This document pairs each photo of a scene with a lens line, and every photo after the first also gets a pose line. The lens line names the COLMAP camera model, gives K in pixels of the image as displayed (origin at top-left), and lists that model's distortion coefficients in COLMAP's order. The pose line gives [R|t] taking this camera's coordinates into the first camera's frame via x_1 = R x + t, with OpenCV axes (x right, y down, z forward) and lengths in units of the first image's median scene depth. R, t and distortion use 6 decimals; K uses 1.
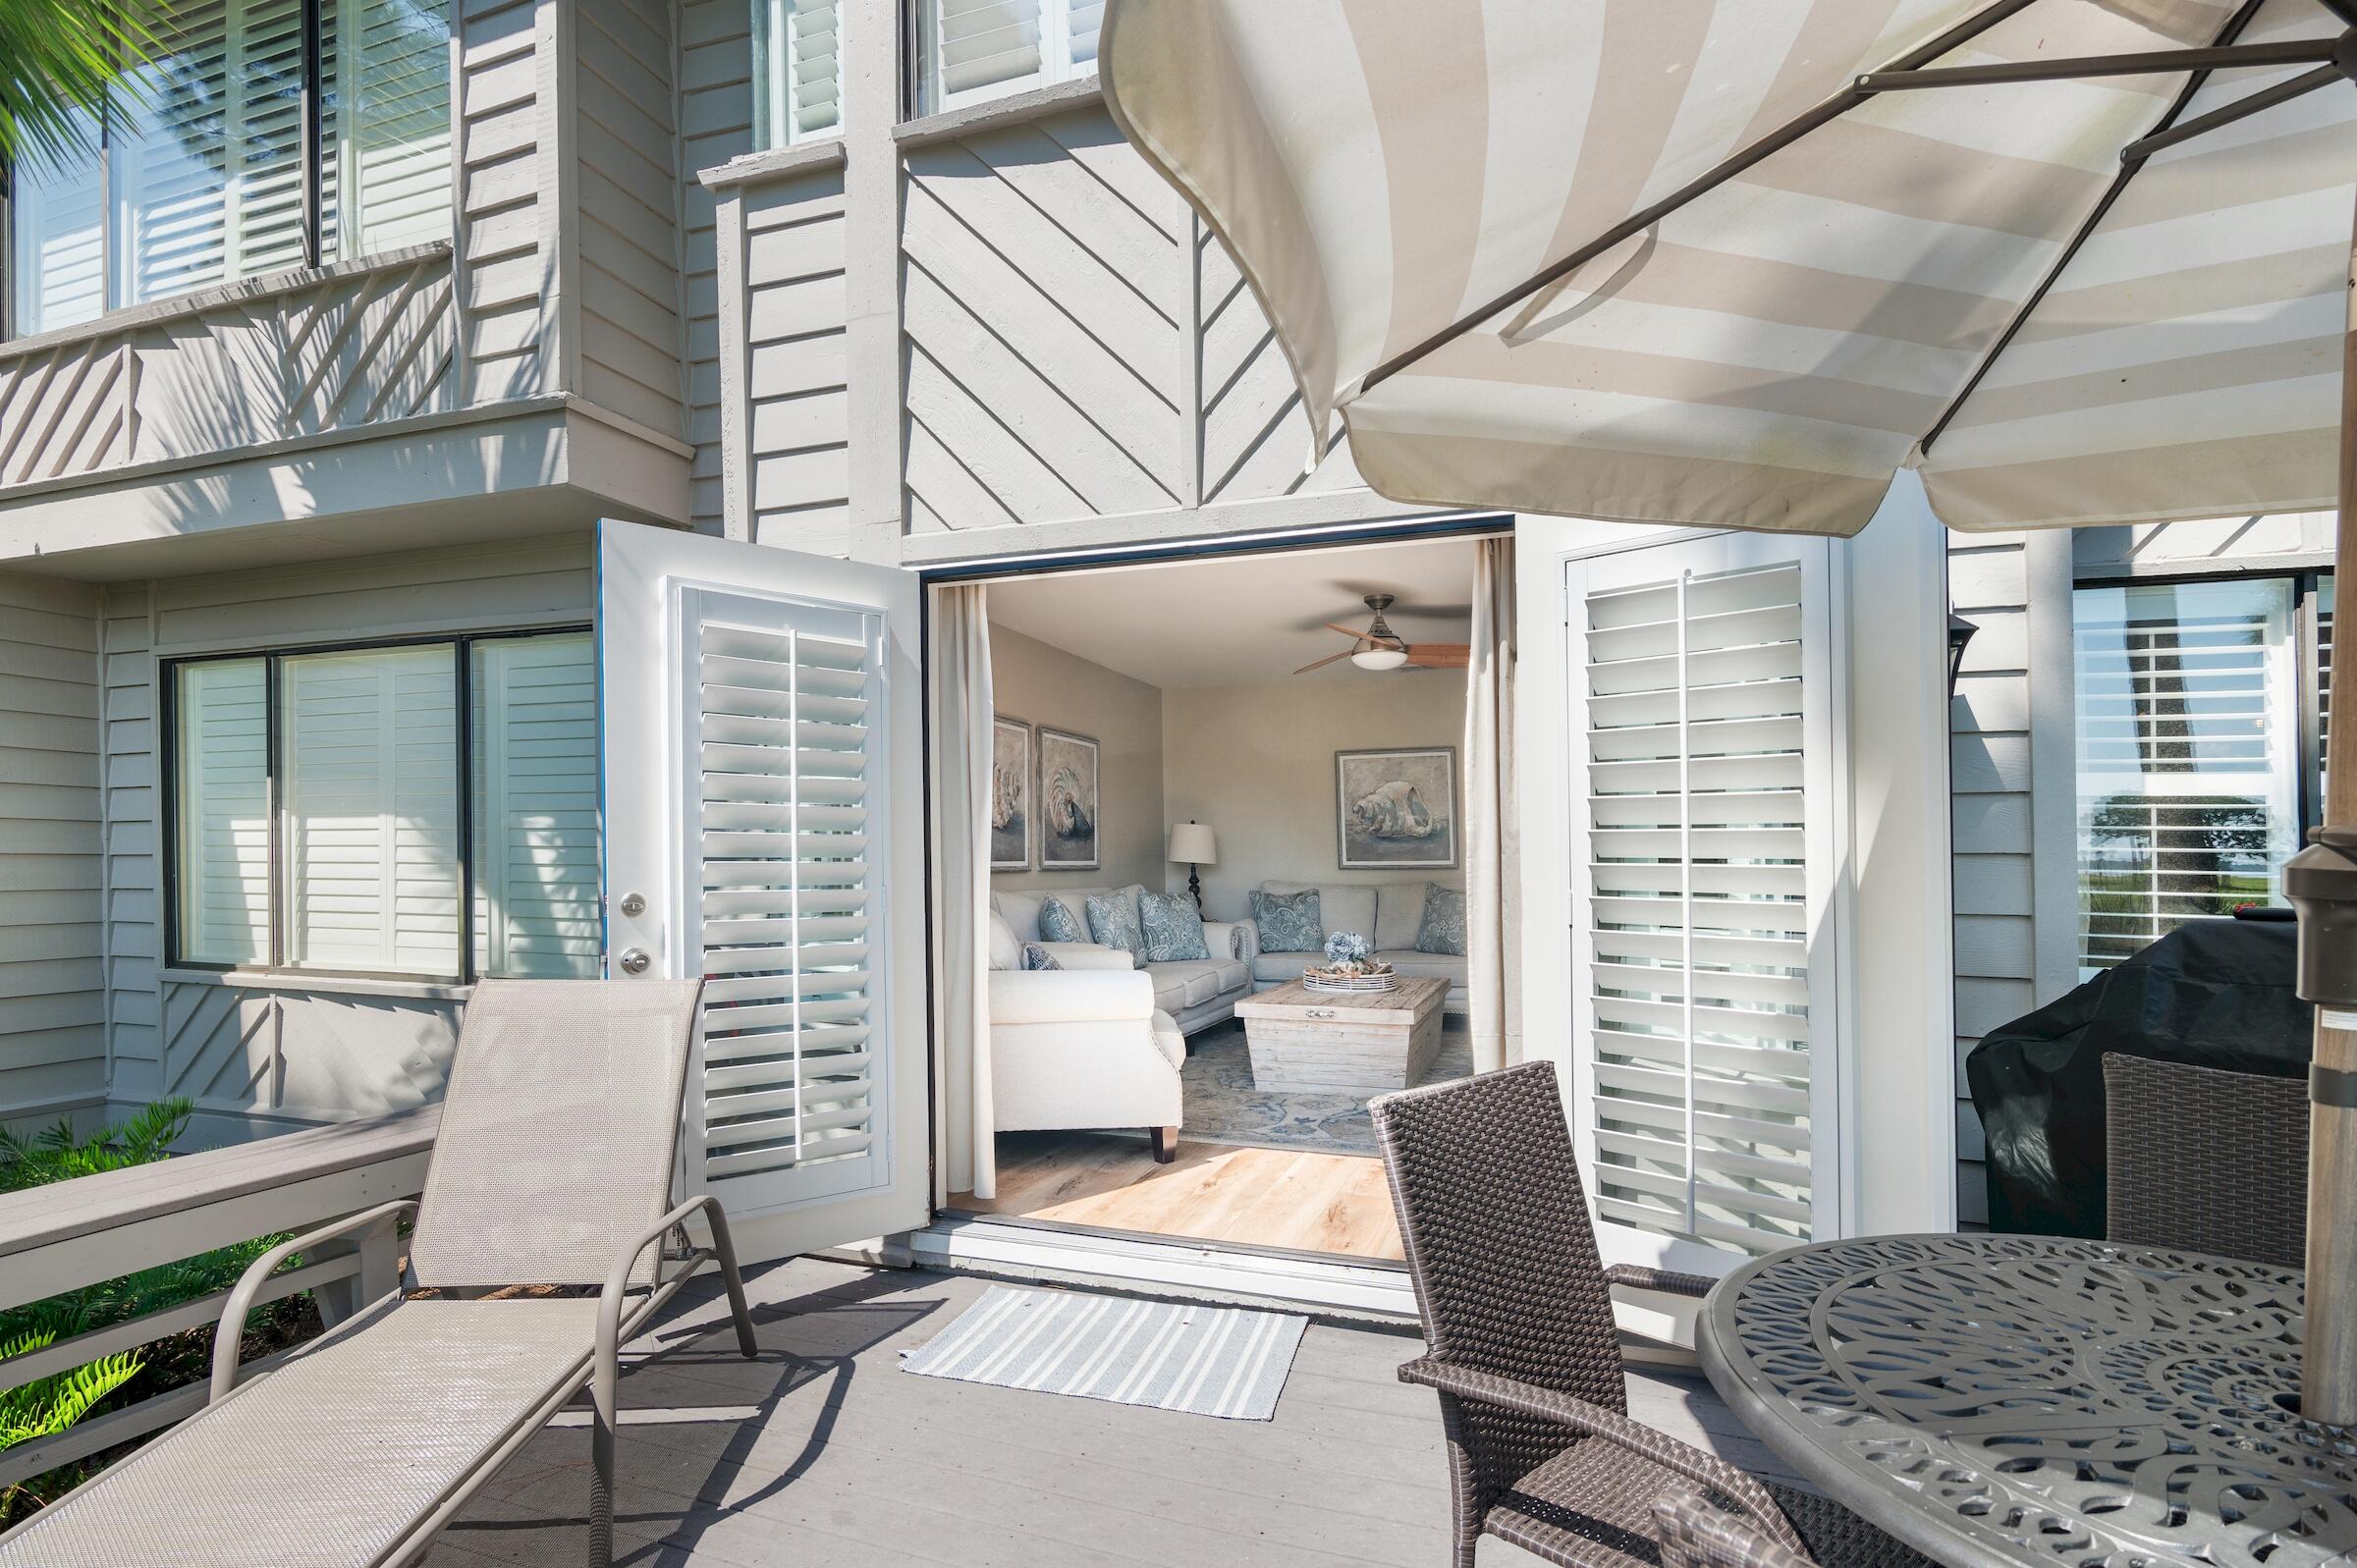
lens RADIAL K [[1169.6, 0, 1146.9], [0, 1169.6, 773.9], [0, 0, 1]] dist [0.000975, -0.000430]
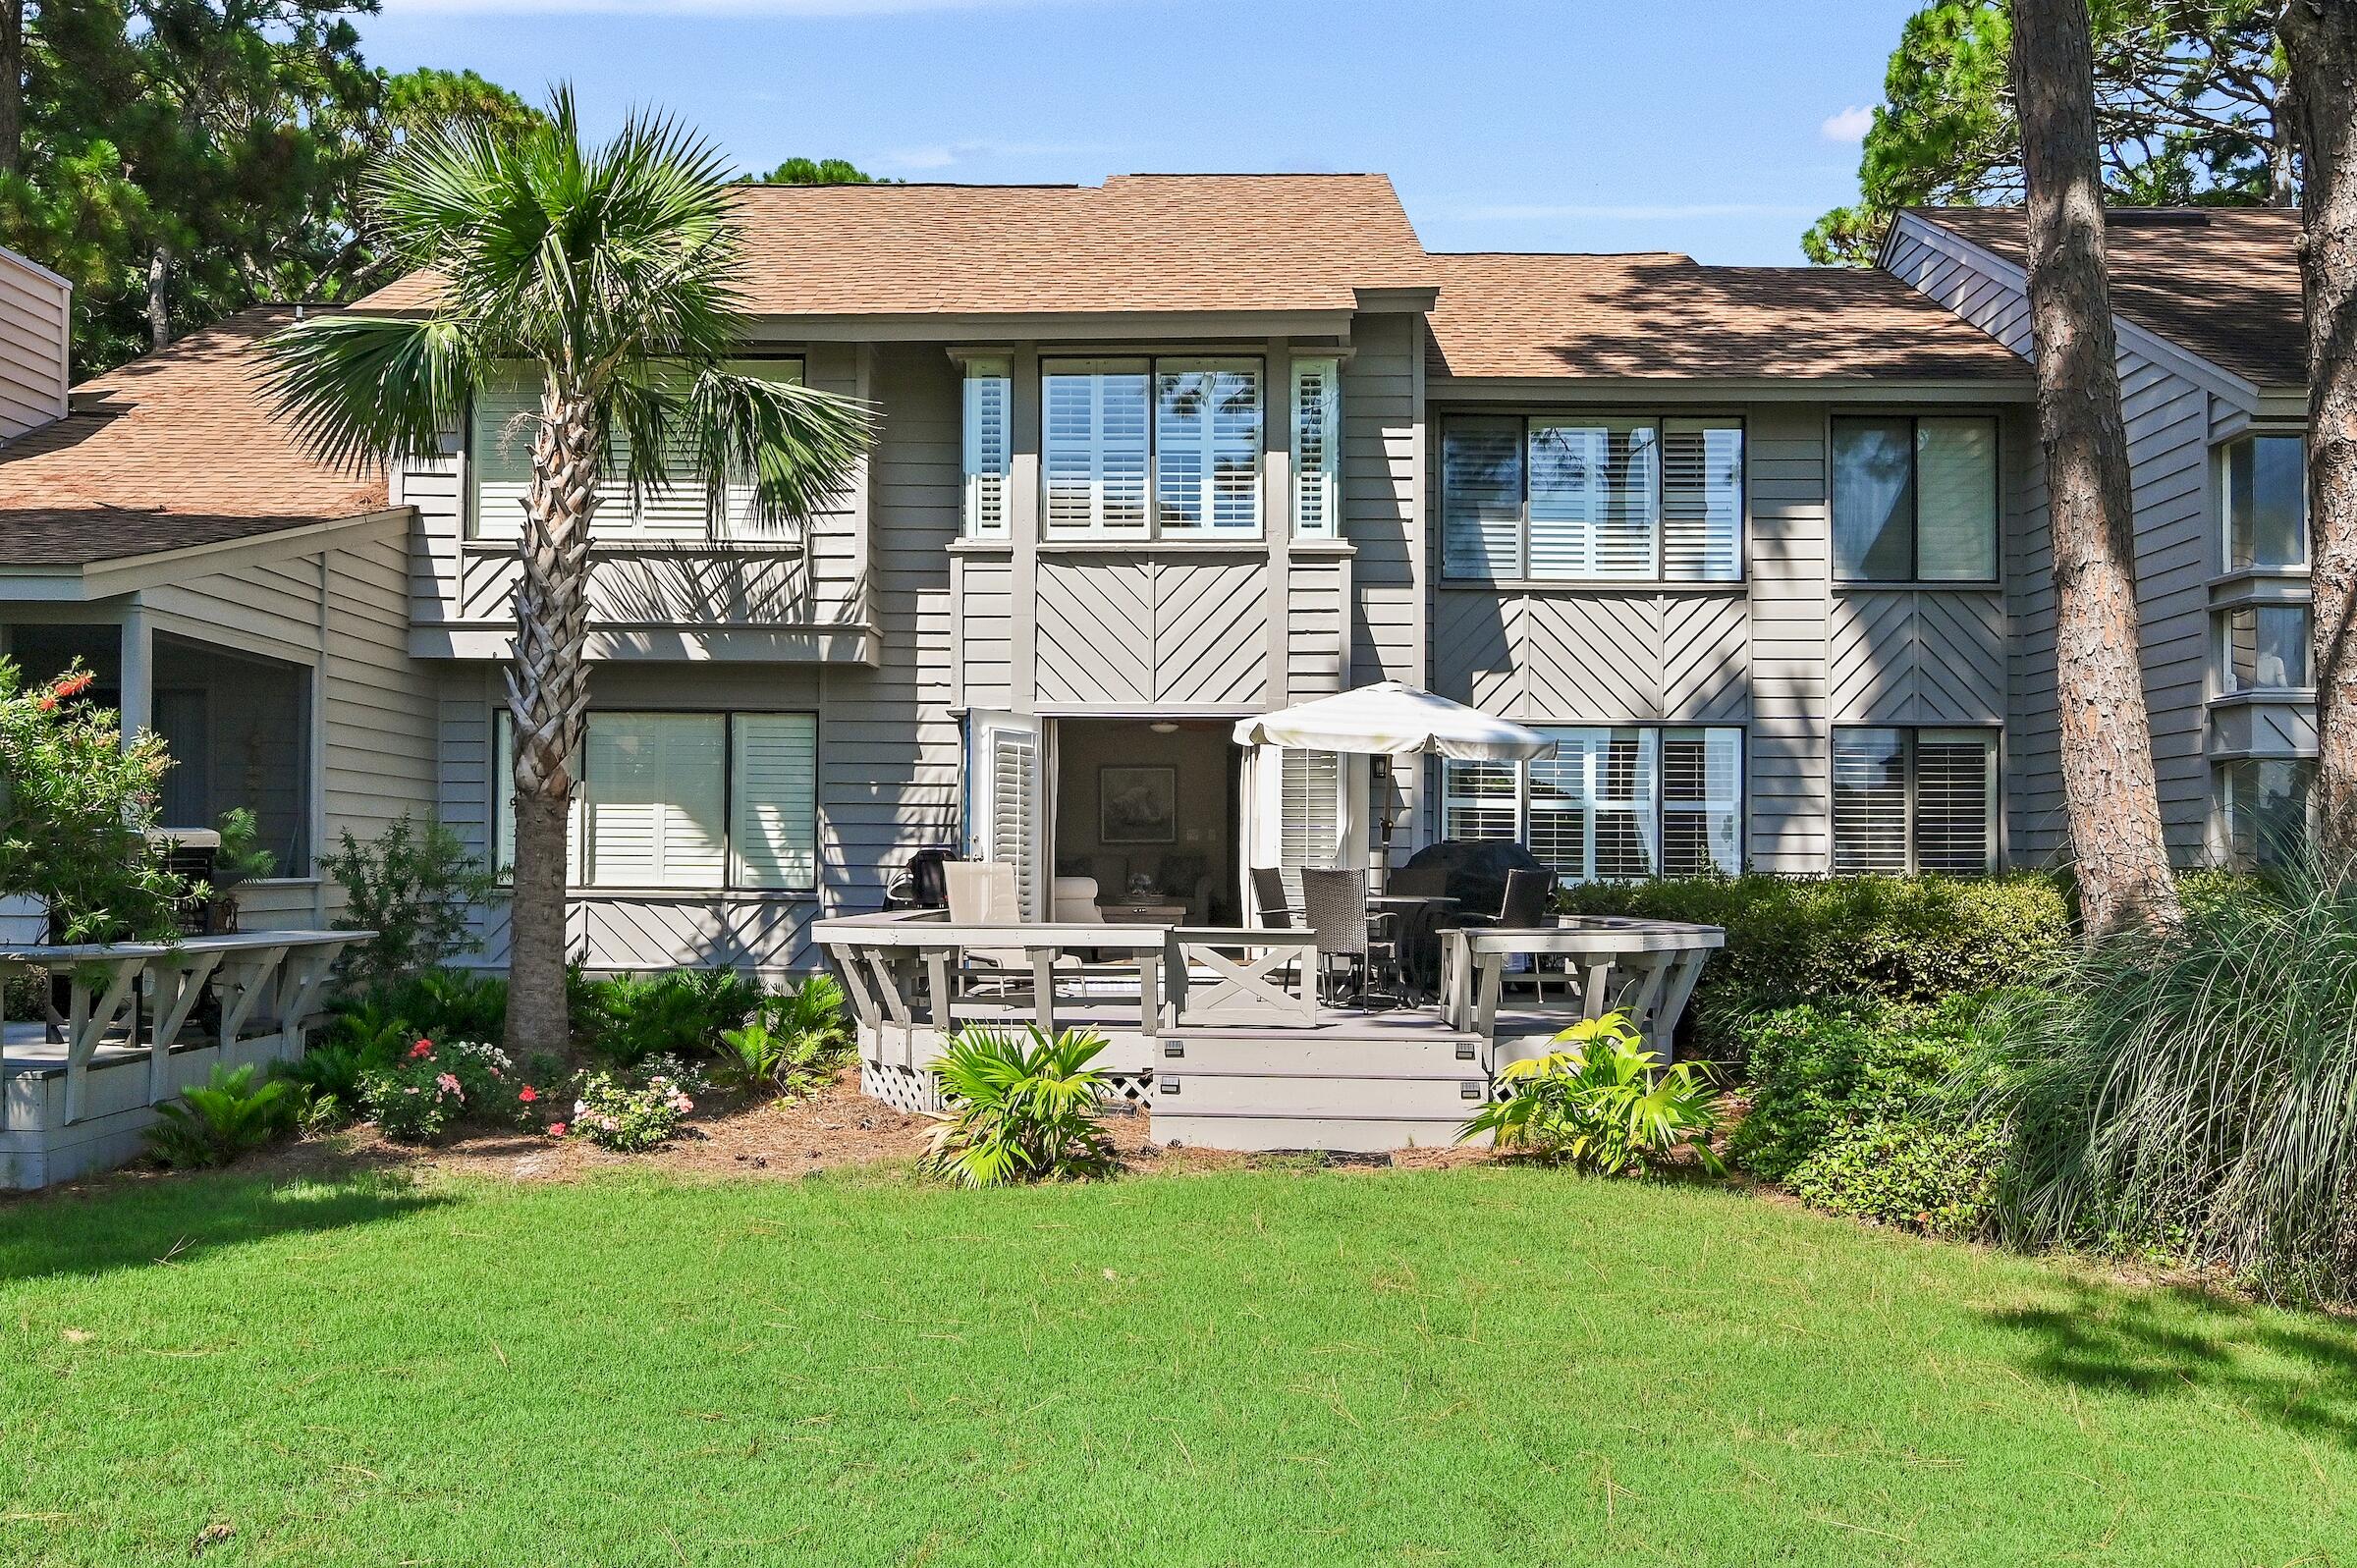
lens RADIAL K [[1163.2, 0, 1205.2], [0, 1163.2, 790.7], [0, 0, 1]] dist [-0.006513, 0.000163]
pose [[0.947460, 0.020827, 0.319196, -0.570613], [-0.027468, 0.999489, 0.016320, -0.048282], [-0.318693, -0.024230, 0.947548, -1.344931]]
